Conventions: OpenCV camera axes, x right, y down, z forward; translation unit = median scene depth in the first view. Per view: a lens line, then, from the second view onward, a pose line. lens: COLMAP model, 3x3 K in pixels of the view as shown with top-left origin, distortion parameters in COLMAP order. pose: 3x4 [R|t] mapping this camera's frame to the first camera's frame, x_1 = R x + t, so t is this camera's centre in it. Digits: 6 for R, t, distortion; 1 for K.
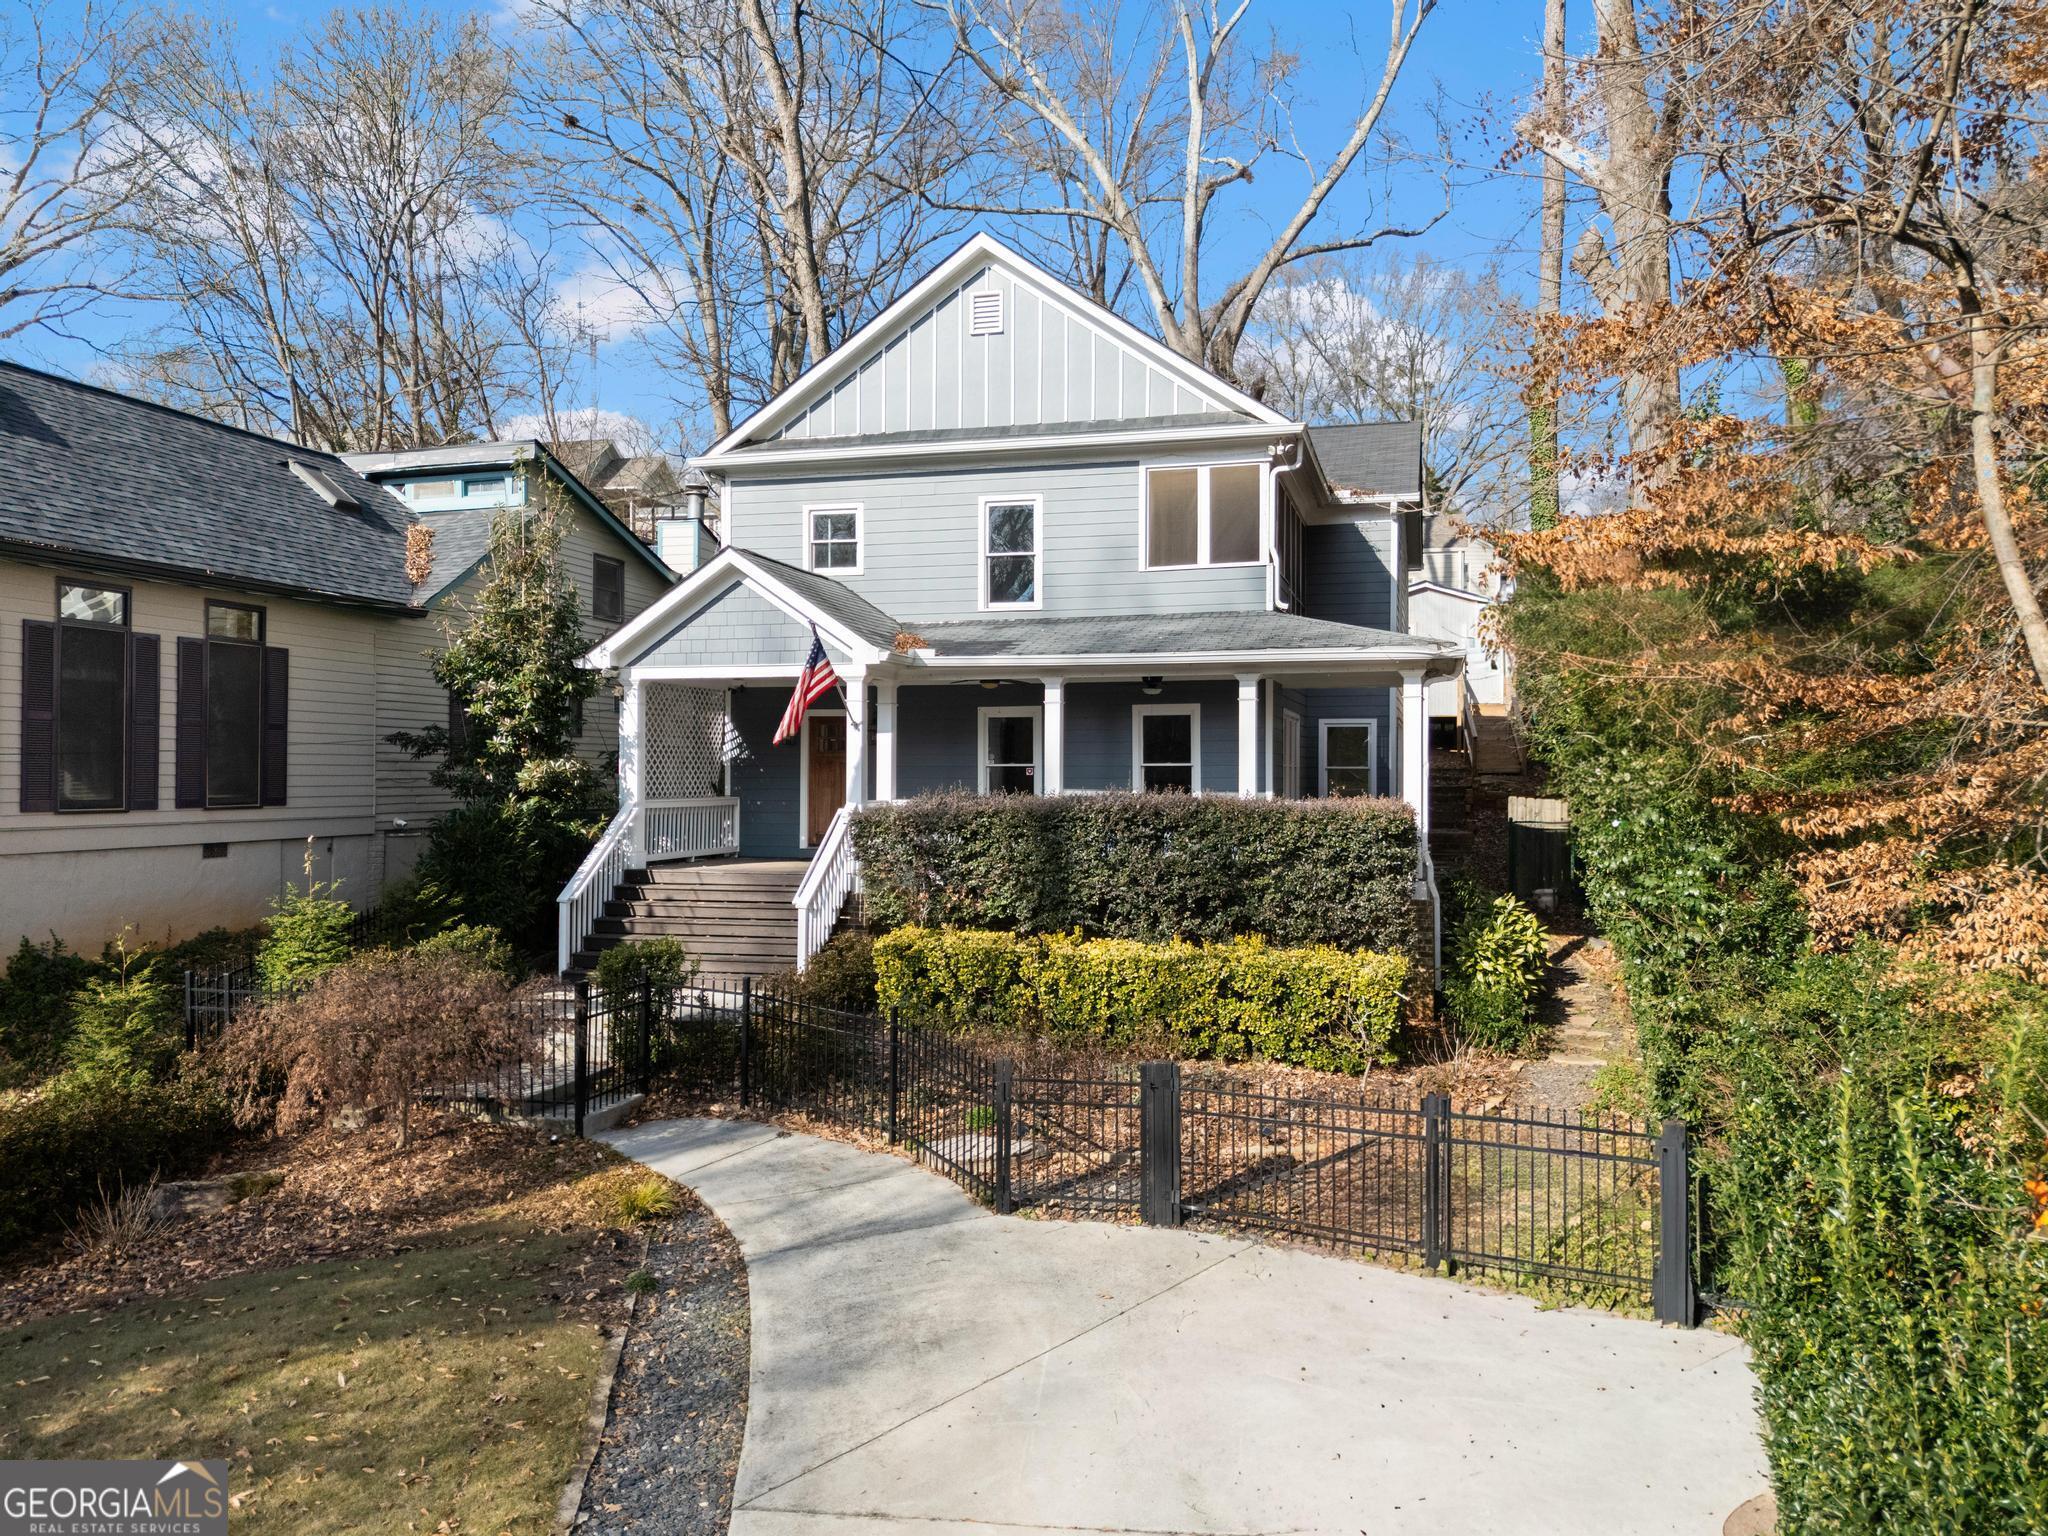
lens RADIAL K [[1452.6, 0, 1066.2], [0, 1452.6, 764.1], [0, 0, 1]] dist [0.183123, -0.343838]
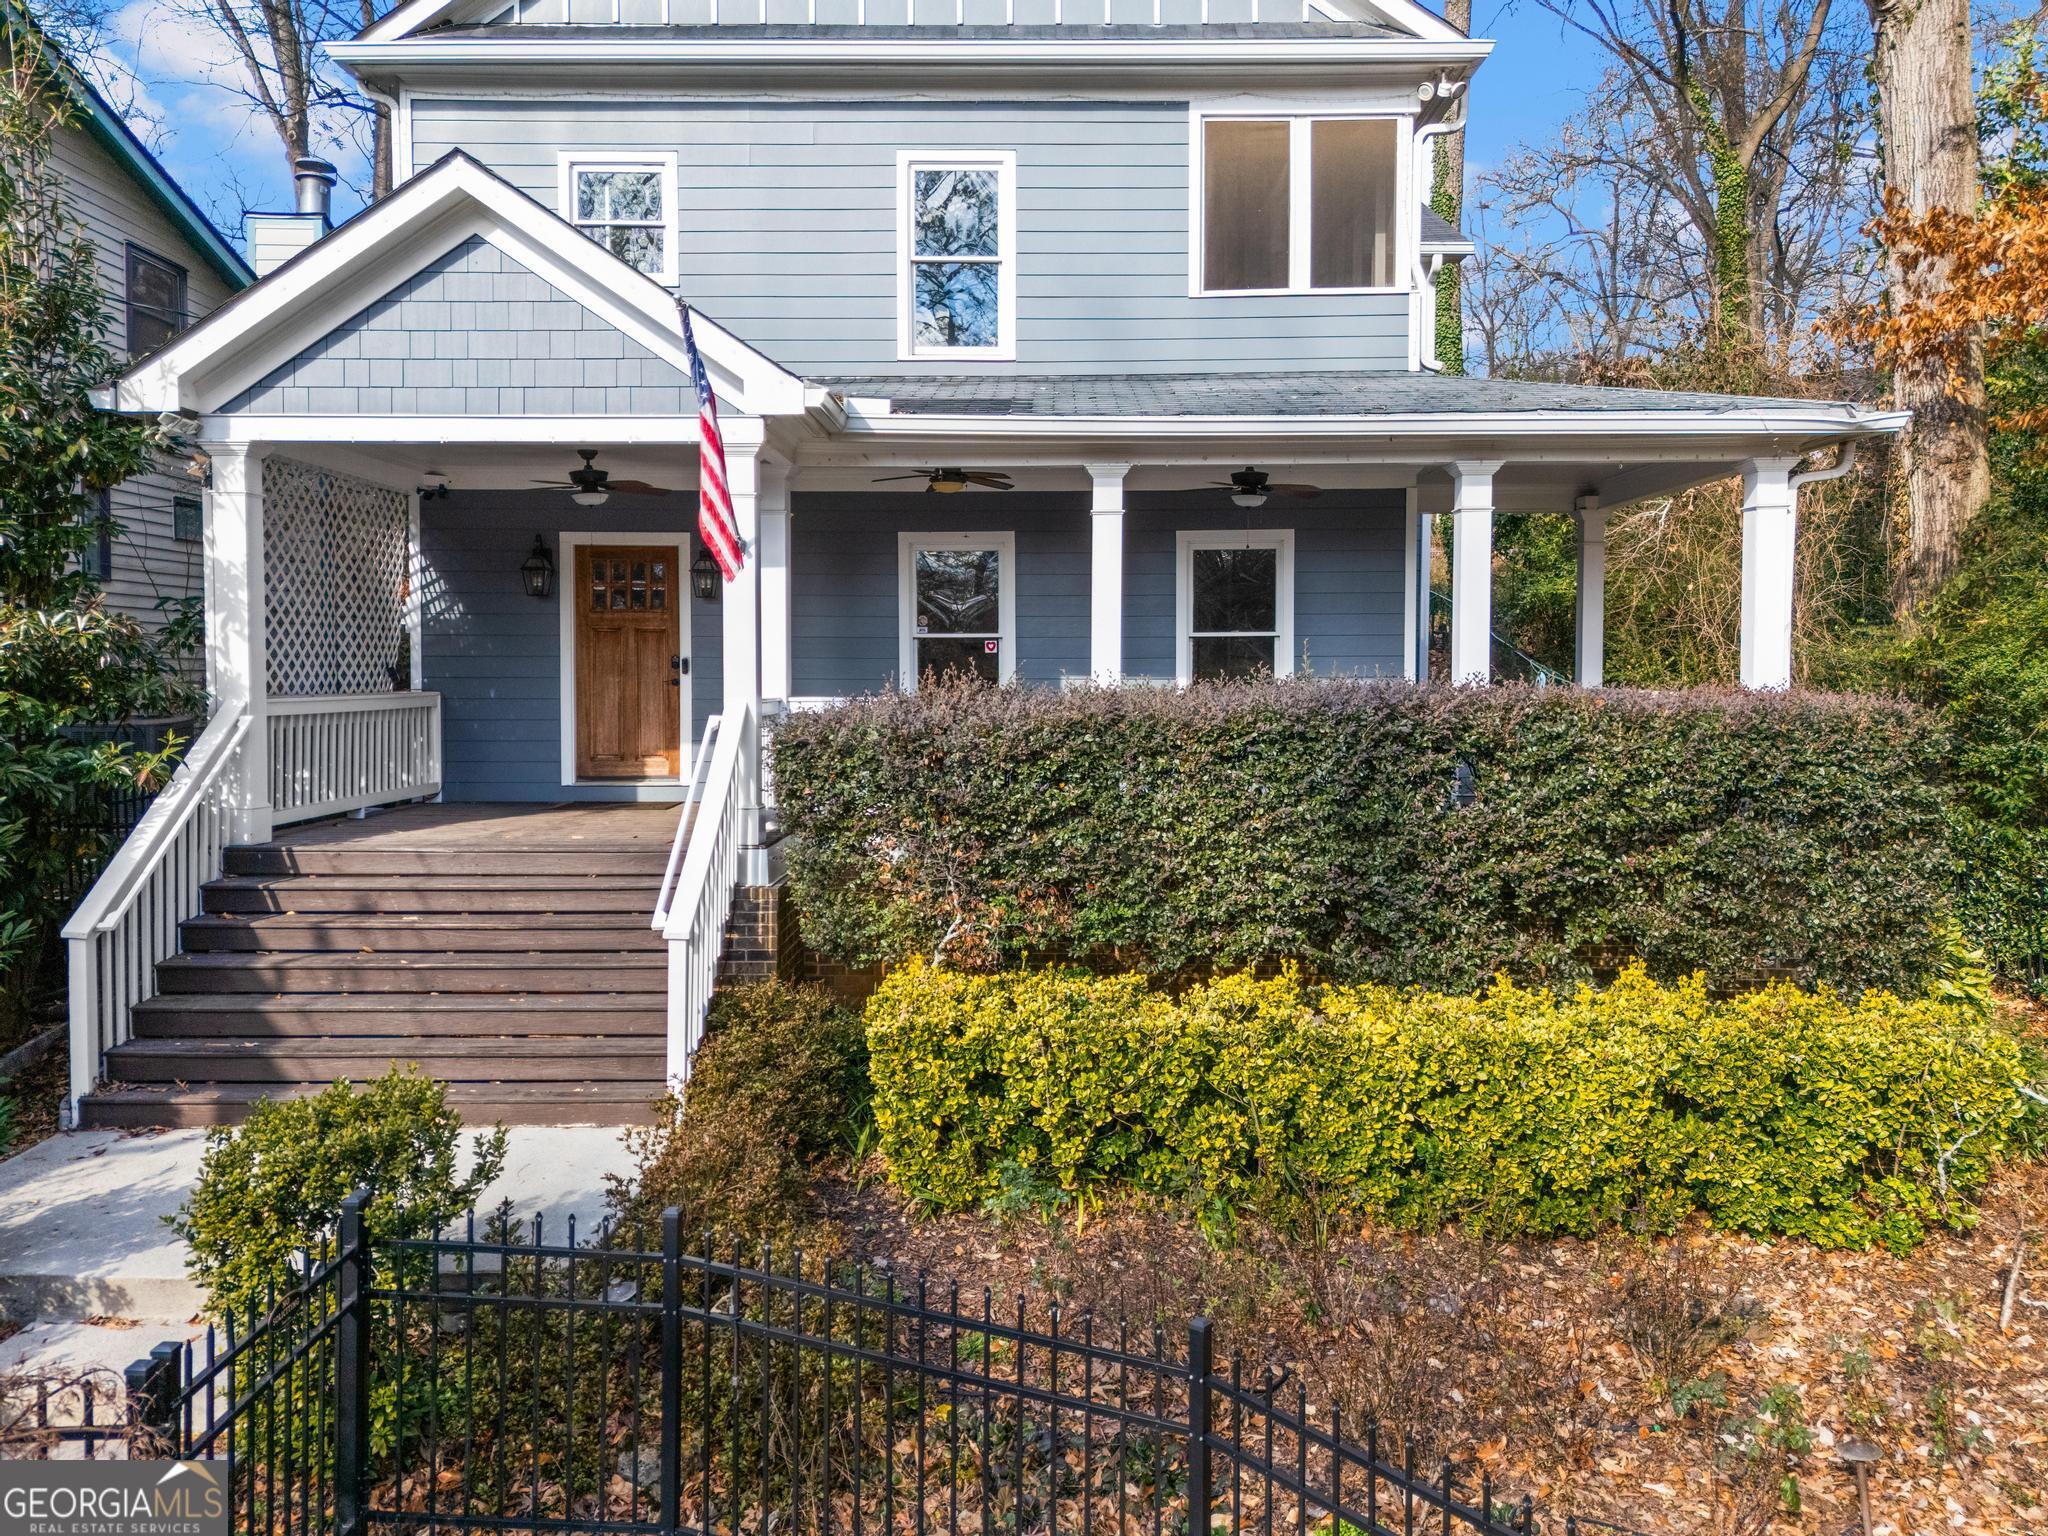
lens RADIAL K [[1438.3, 0, 1022.4], [0, 1438.3, 716.7], [0, 0, 1]] dist [0.076508, -0.059419]
pose [[0.970947, -0.009808, 0.239095, -0.163034], [-0.000200, 0.999126, 0.041797, 0.010304], [-0.239295, -0.040630, 0.970096, 0.486103]]
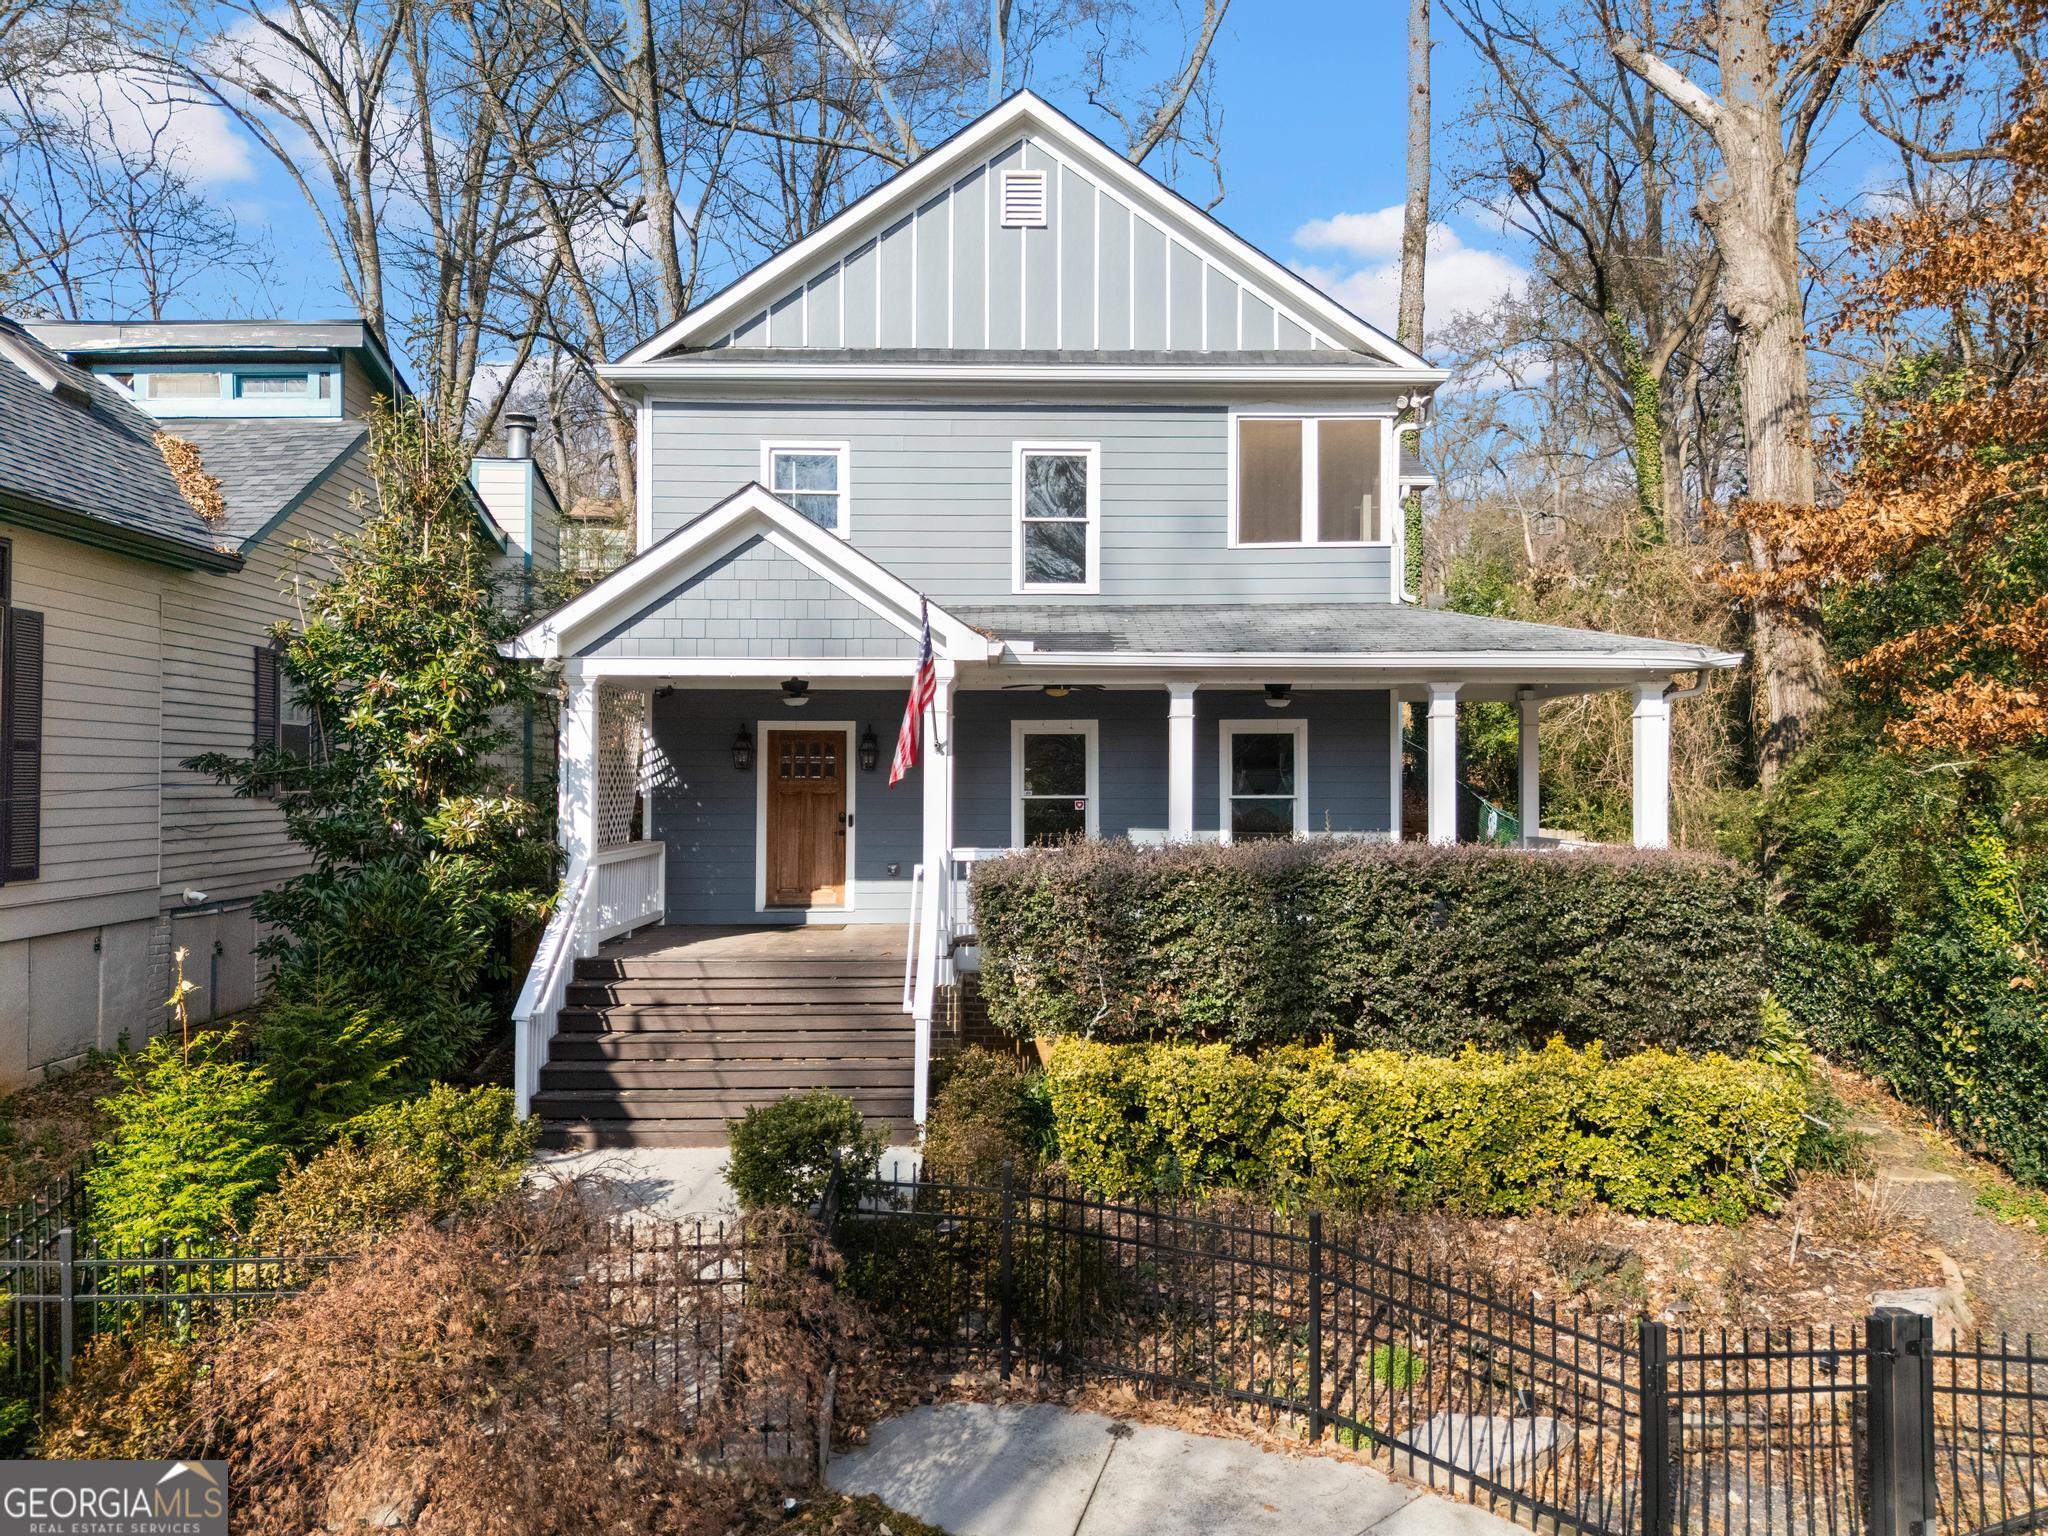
lens RADIAL K [[1442.4, 0, 1024.0], [0, 1442.4, 768.0], [0, 0, 1]] dist [0.103763, -0.117878]
pose [[0.963033, 0.001959, 0.269375, -0.281105], [-0.001799, 0.999998, -0.000841, -0.015151], [-0.269376, 0.000325, 0.963035, 0.306174]]
